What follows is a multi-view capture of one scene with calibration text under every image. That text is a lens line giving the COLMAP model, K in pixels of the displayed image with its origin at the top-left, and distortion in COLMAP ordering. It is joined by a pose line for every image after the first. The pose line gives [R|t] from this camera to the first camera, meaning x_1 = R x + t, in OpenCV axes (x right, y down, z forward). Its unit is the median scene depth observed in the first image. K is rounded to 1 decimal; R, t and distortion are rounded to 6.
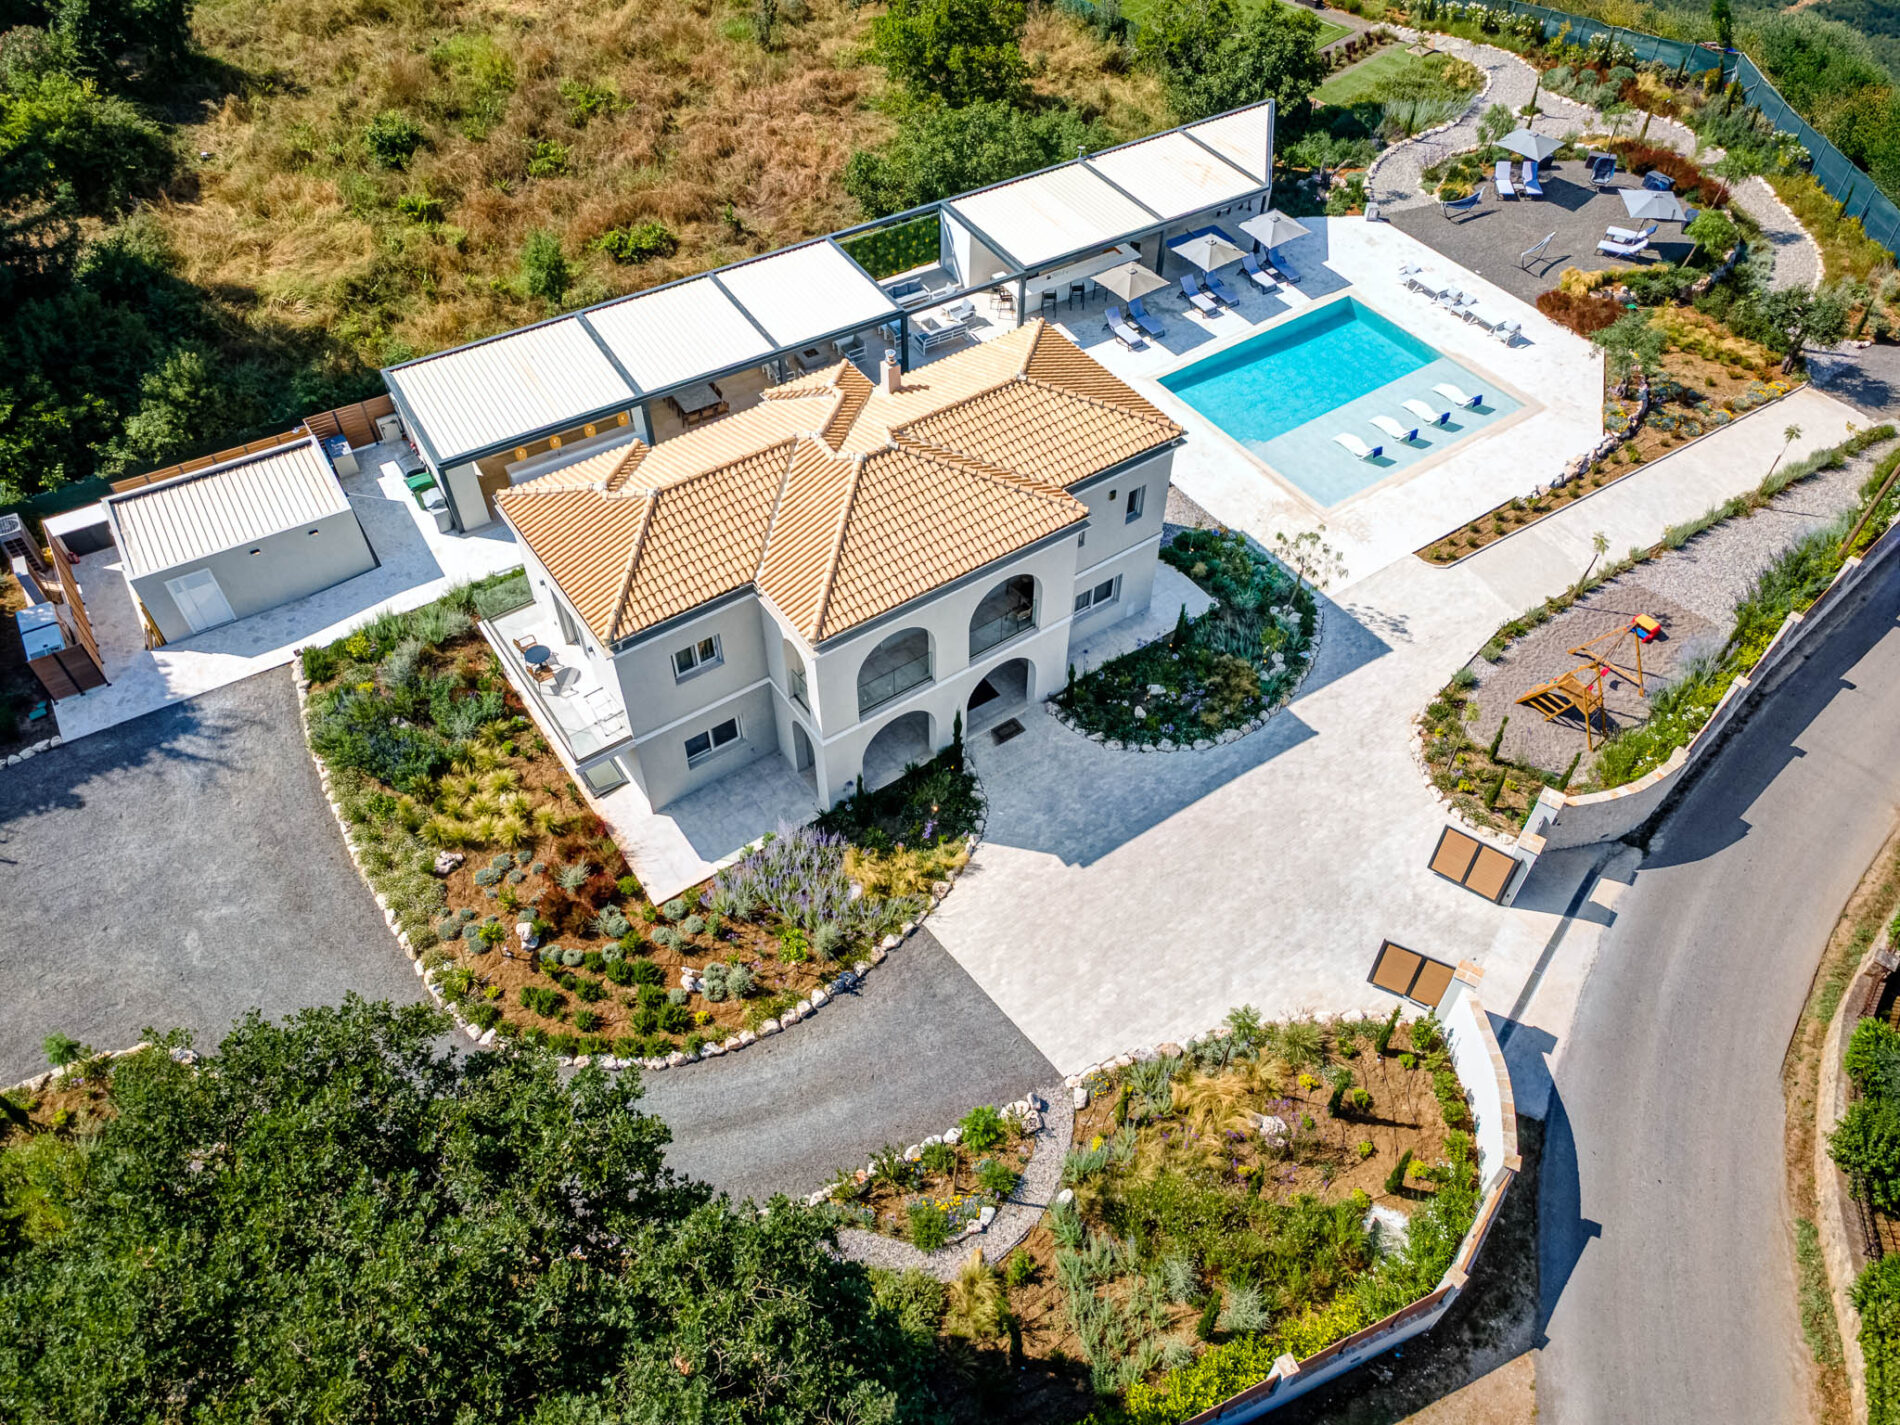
lens RADIAL K [[1413.5, 0, 950.0], [0, 1413.5, 712.5], [0, 0, 1]] dist [-0.000512, 0.063894]
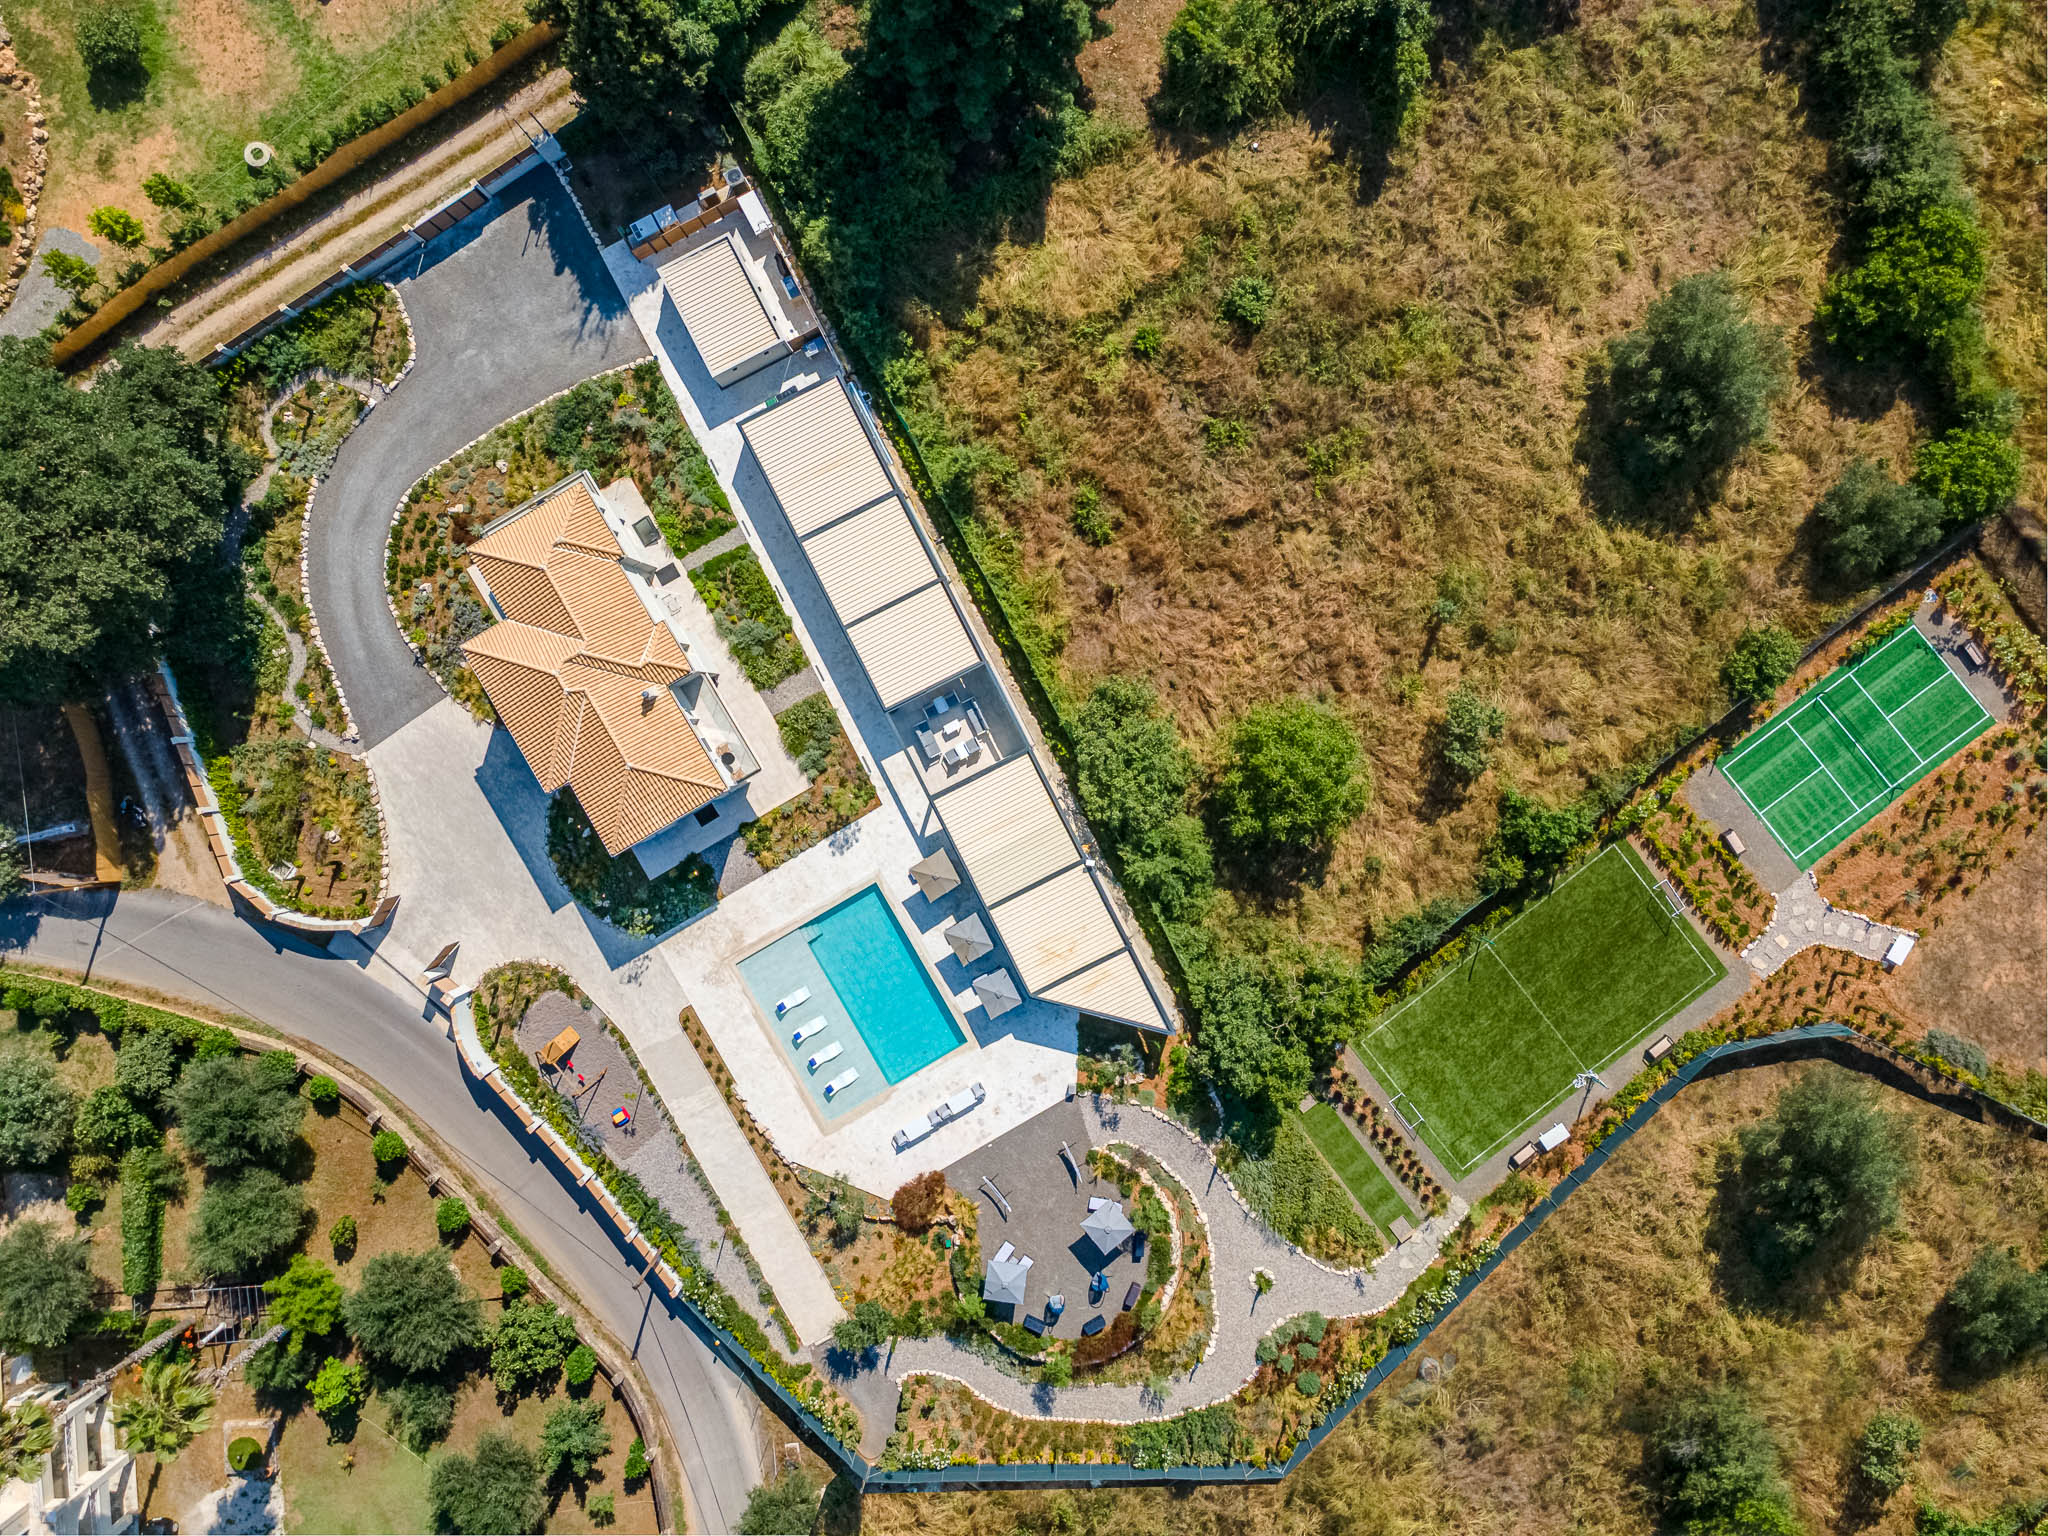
lens RADIAL K [[1523.6, 0, 1024.0], [0, 1523.6, 768.0], [0, 0, 1]] dist [-0.000512, 0.063894]
pose [[-0.079539, 0.996701, 0.016136, -0.013242], [-0.724667, -0.068931, 0.685643, -1.615059], [0.684493, 0.042842, 0.727759, -0.054581]]
